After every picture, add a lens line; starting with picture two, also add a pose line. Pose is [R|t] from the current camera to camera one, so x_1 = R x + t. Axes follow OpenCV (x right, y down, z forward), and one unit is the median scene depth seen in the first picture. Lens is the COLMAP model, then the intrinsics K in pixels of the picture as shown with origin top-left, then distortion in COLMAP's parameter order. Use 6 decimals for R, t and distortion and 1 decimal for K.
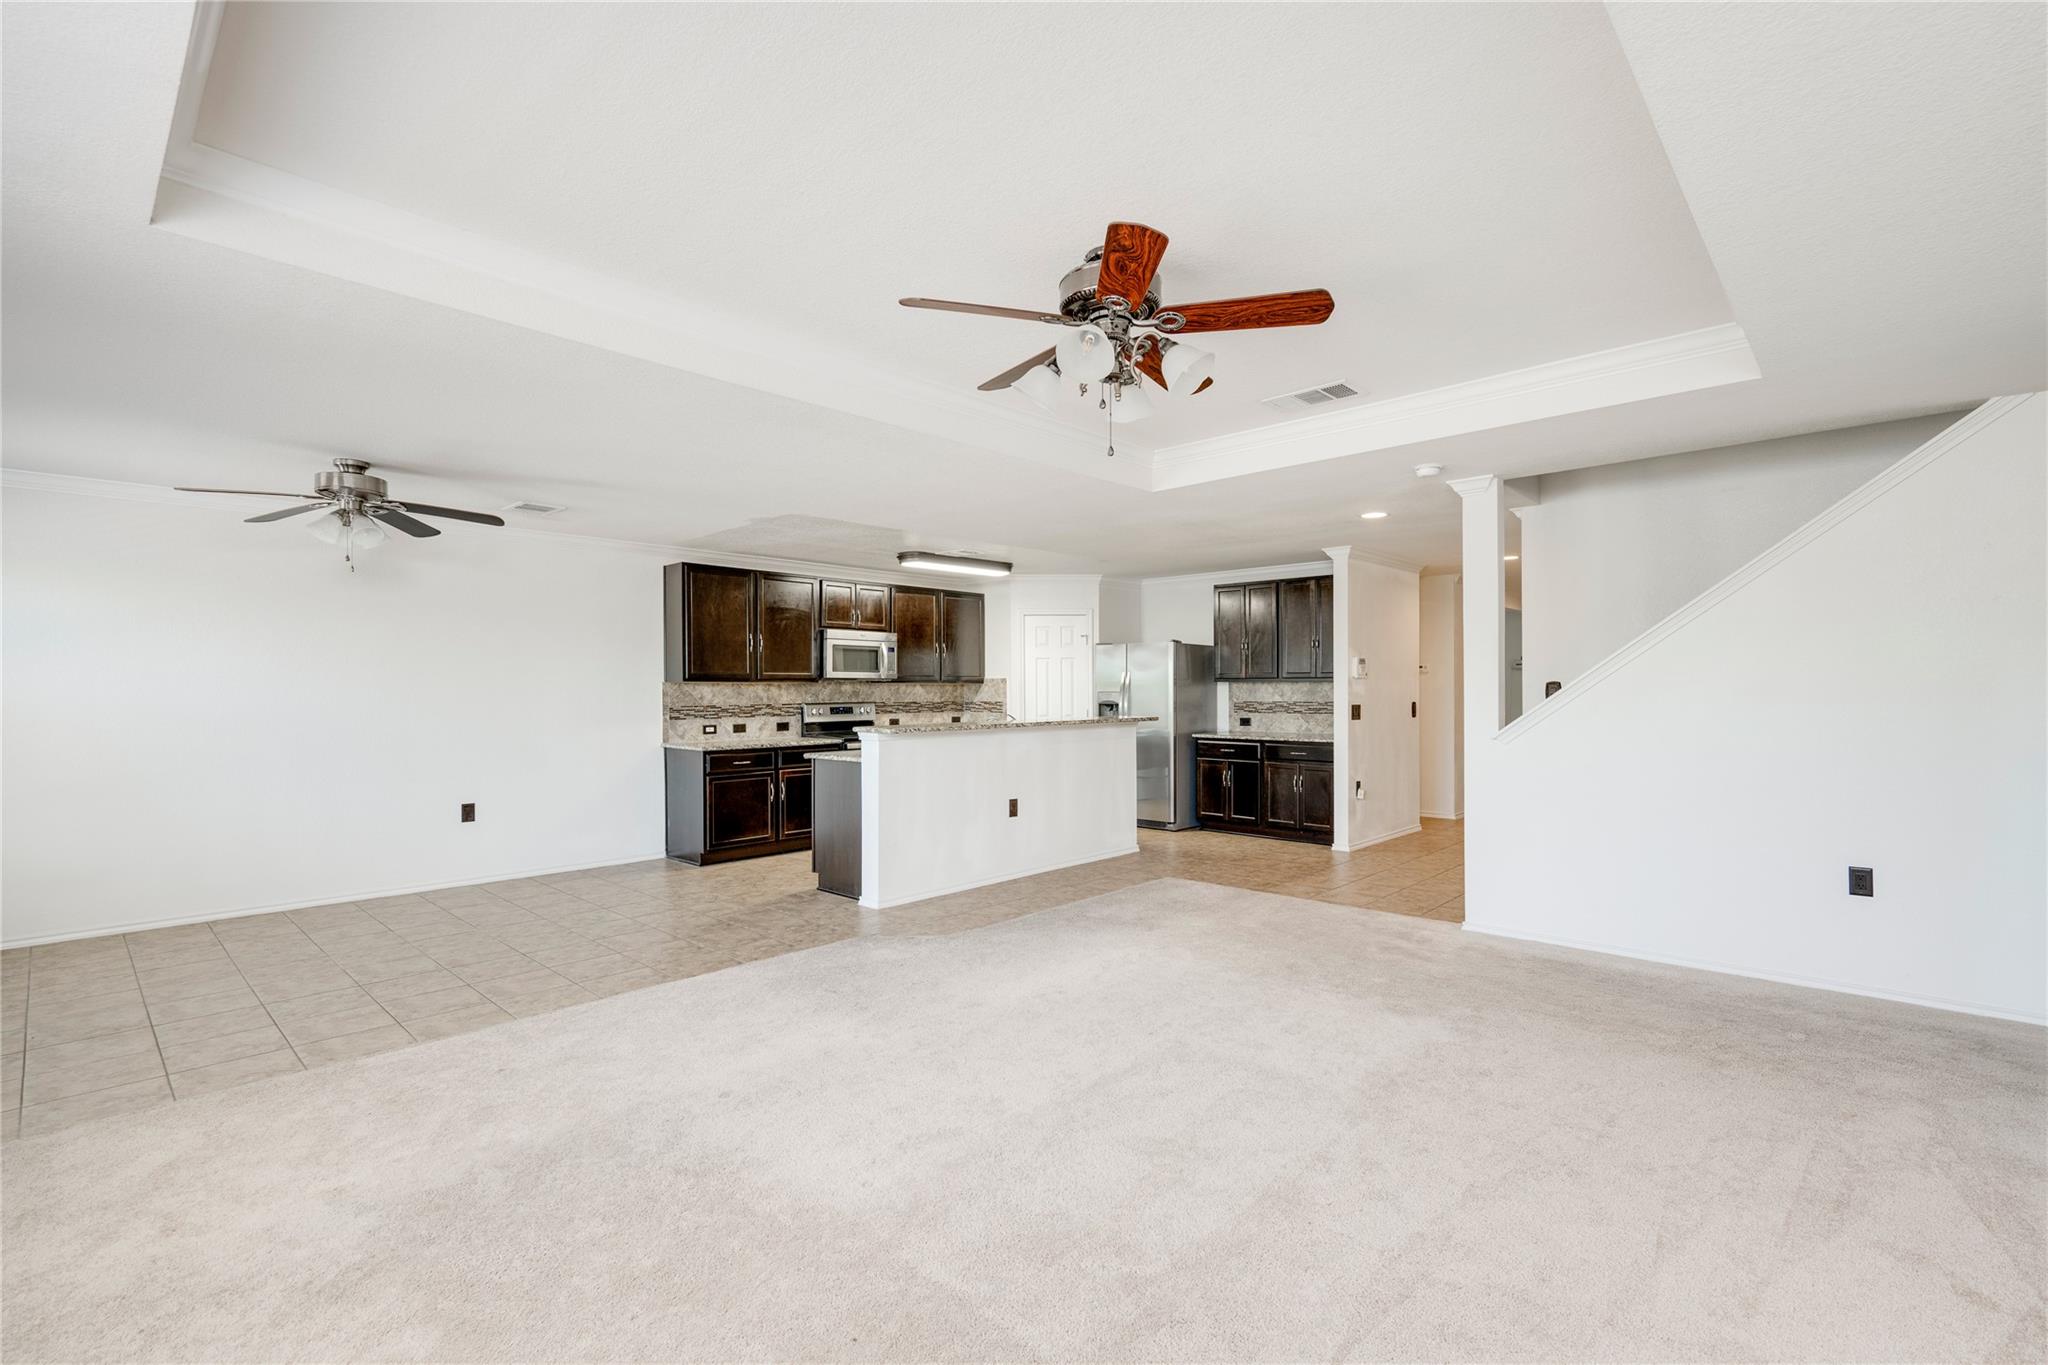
lens RADIAL K [[912.1, 0, 1023.8], [0, 912.1, 694.2], [0, 0, 1]] dist [-0.000591, -0.000347]
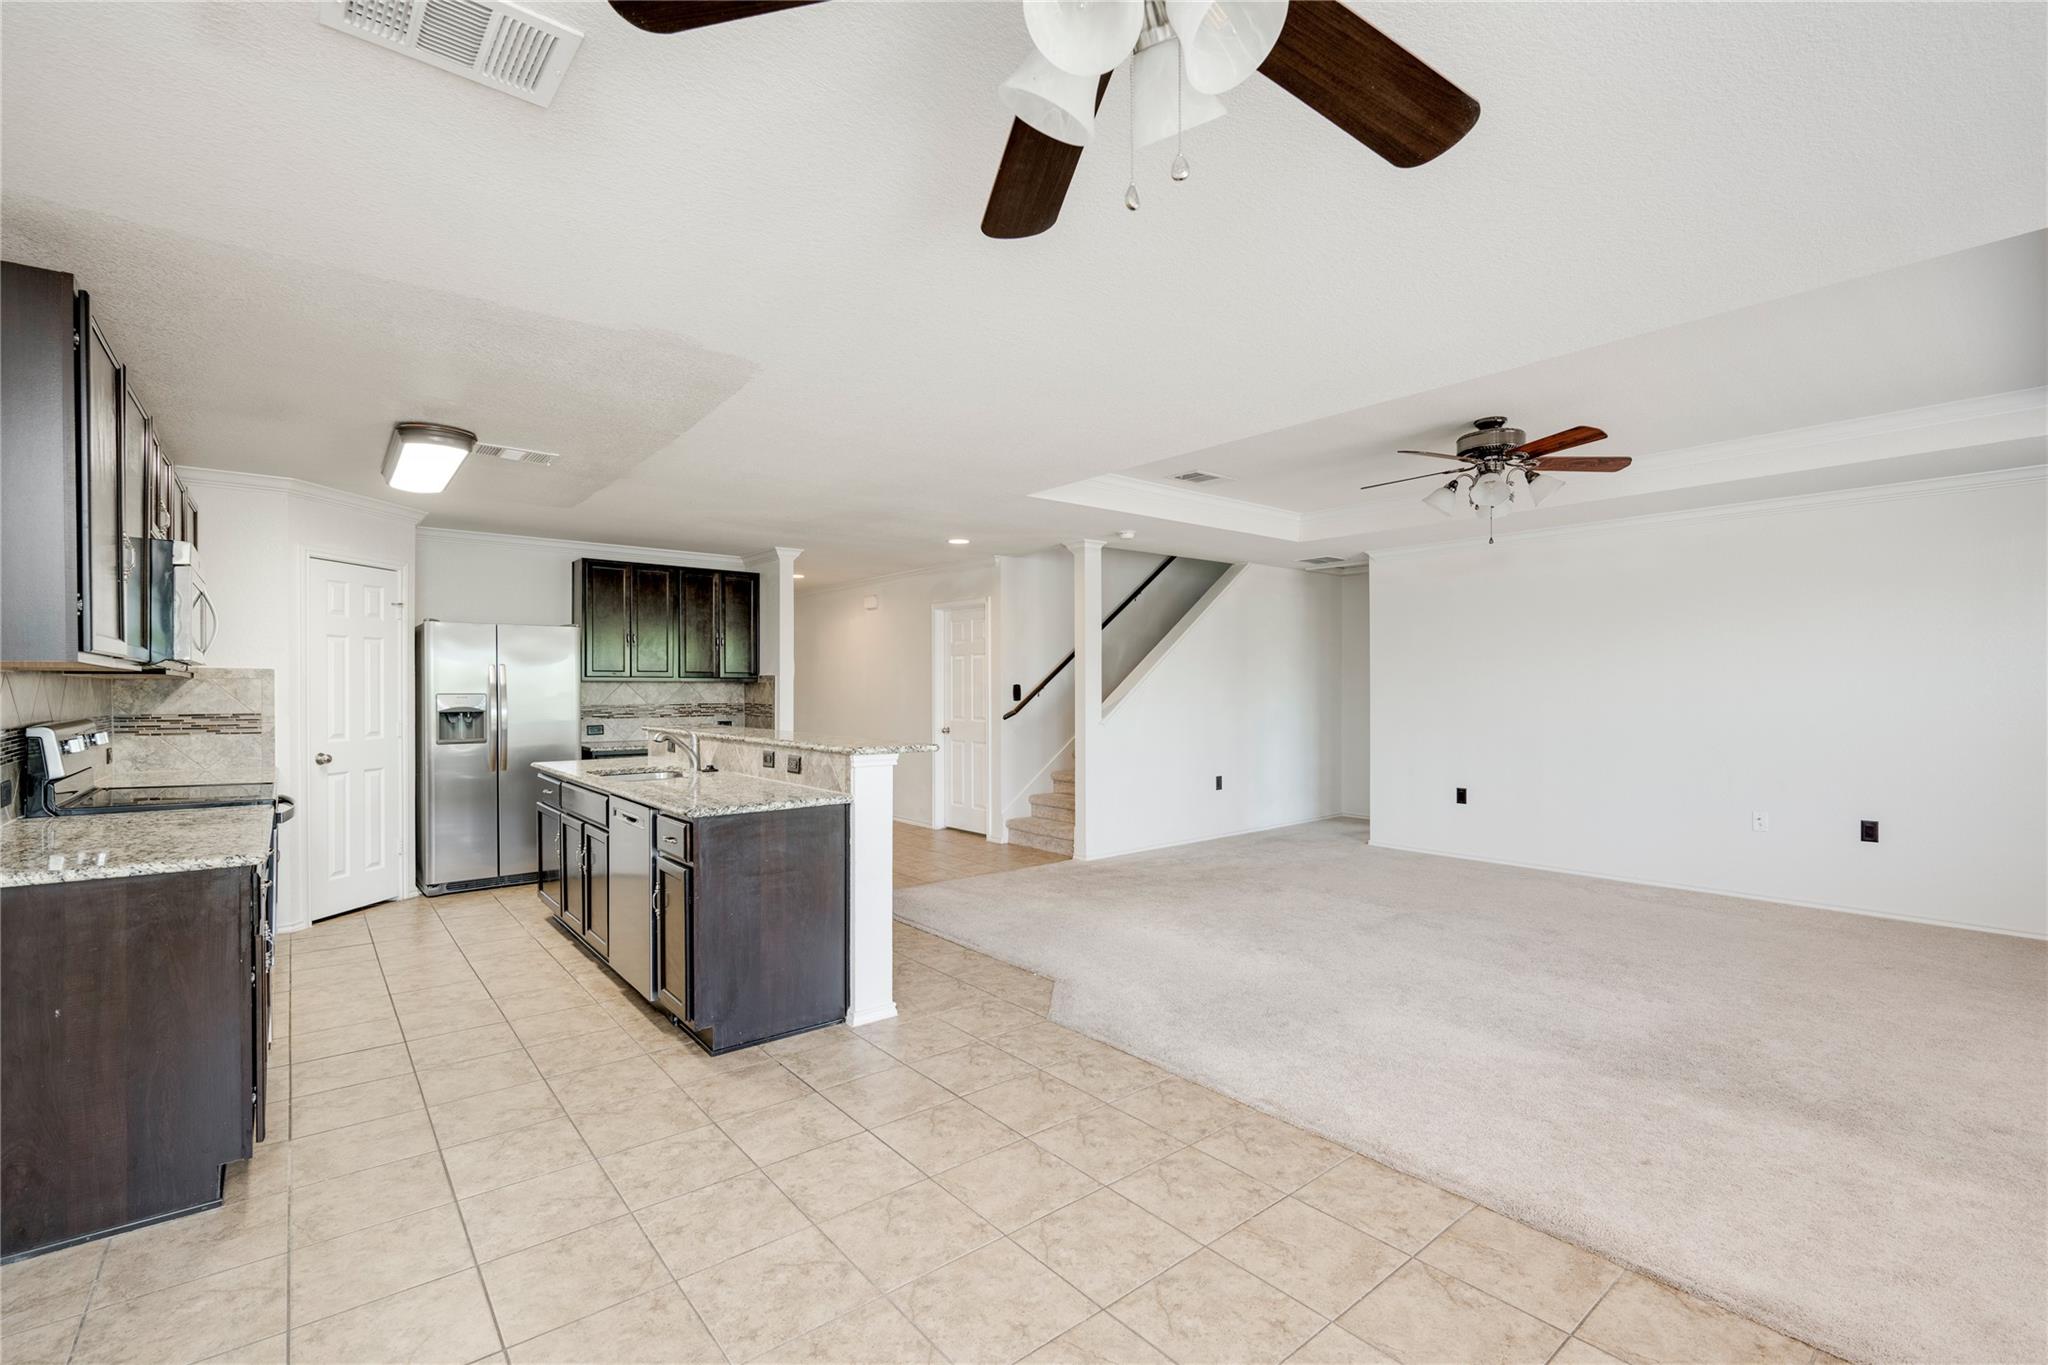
lens RADIAL K [[912.1, 0, 1023.8], [0, 912.1, 694.2], [0, 0, 1]] dist [-0.000591, -0.000347]
pose [[0.128470, -0.002729, 0.991710, -0.548021], [0.005463, 0.999983, 0.002044, -0.001331], [-0.991698, 0.005155, 0.128483, 0.550480]]
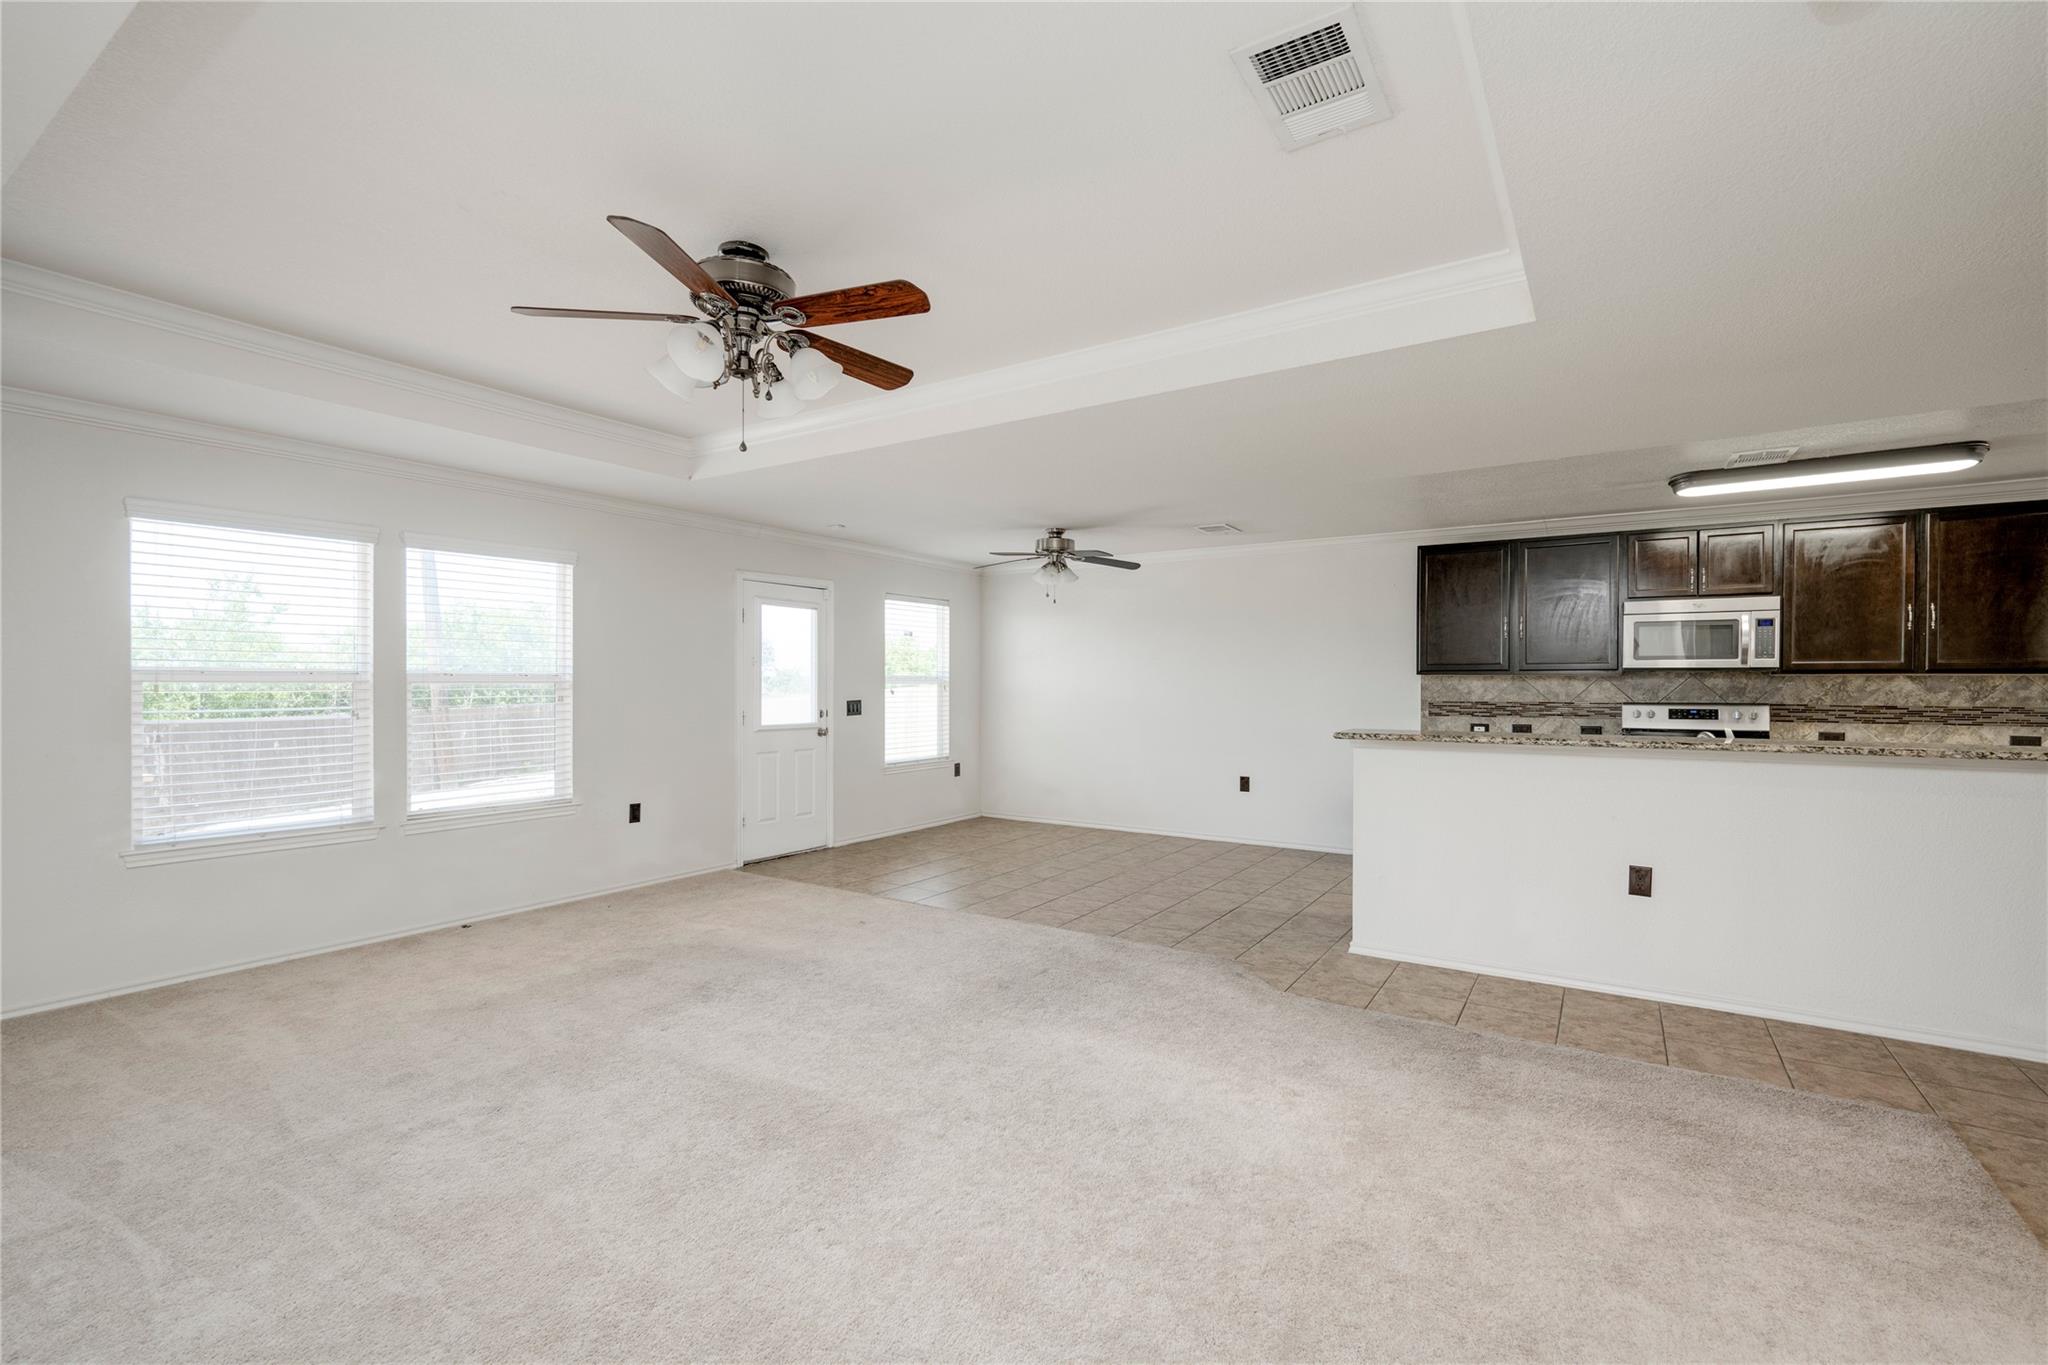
lens RADIAL K [[890.7, 0, 1033.3], [0, 890.7, 688.9], [0, 0, 1]] dist [-0.000997, 0.000160]
pose [[0.181340, 0.009523, -0.983374, 0.383583], [-0.007211, 0.999939, 0.008354, -0.003625], [0.983394, 0.005576, 0.181397, 0.385255]]
